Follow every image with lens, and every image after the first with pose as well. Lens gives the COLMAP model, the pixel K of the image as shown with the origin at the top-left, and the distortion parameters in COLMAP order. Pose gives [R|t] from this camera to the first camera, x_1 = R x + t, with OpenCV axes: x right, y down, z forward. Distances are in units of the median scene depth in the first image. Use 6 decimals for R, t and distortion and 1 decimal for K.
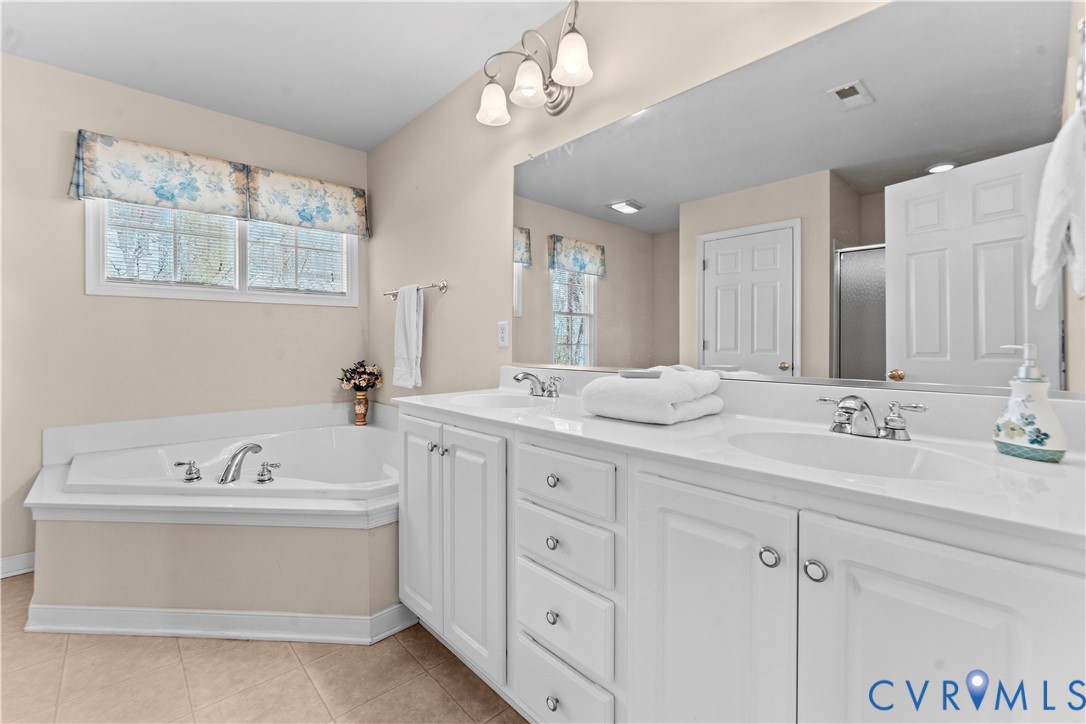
lens RADIAL K [[460.7, 0, 542.6], [0, 460.7, 342.2], [0, 0, 1]] dist [-0.000803, -0.000058]
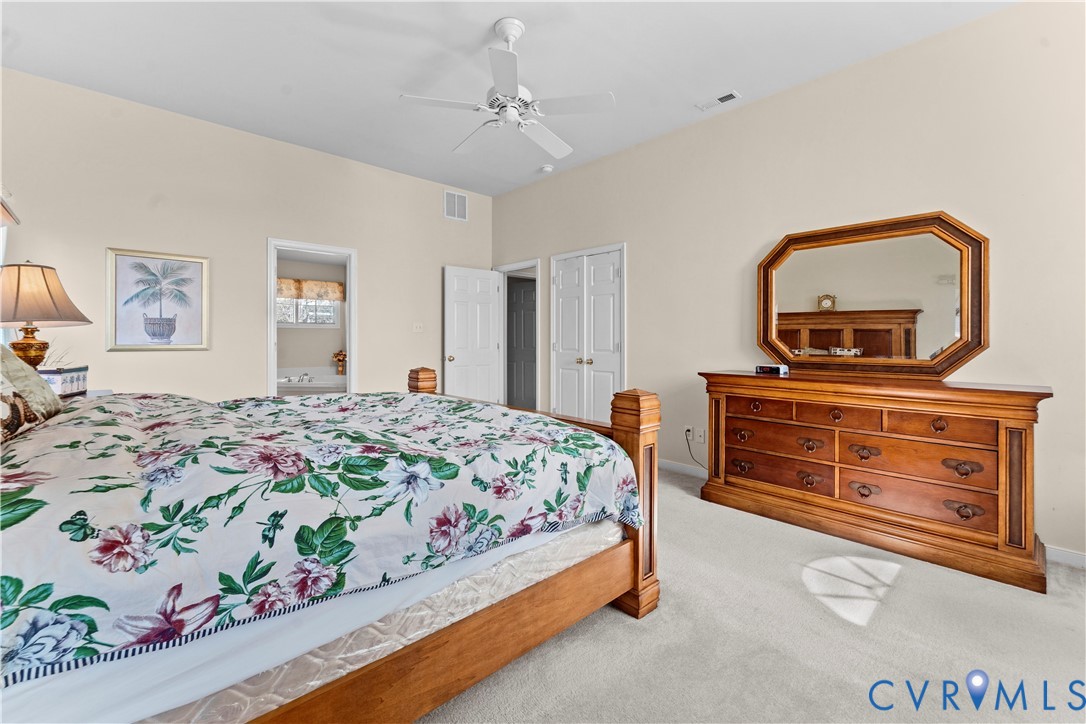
lens RADIAL K [[456.6, 0, 543.0], [0, 456.6, 336.4], [0, 0, 1]] dist [-0.000018, -0.000083]
pose [[0.999988, 0.000646, 0.004816, 0.751308], [-0.000613, 0.999976, -0.006855, -0.020360], [-0.004821, 0.006852, 0.999965, -1.616992]]
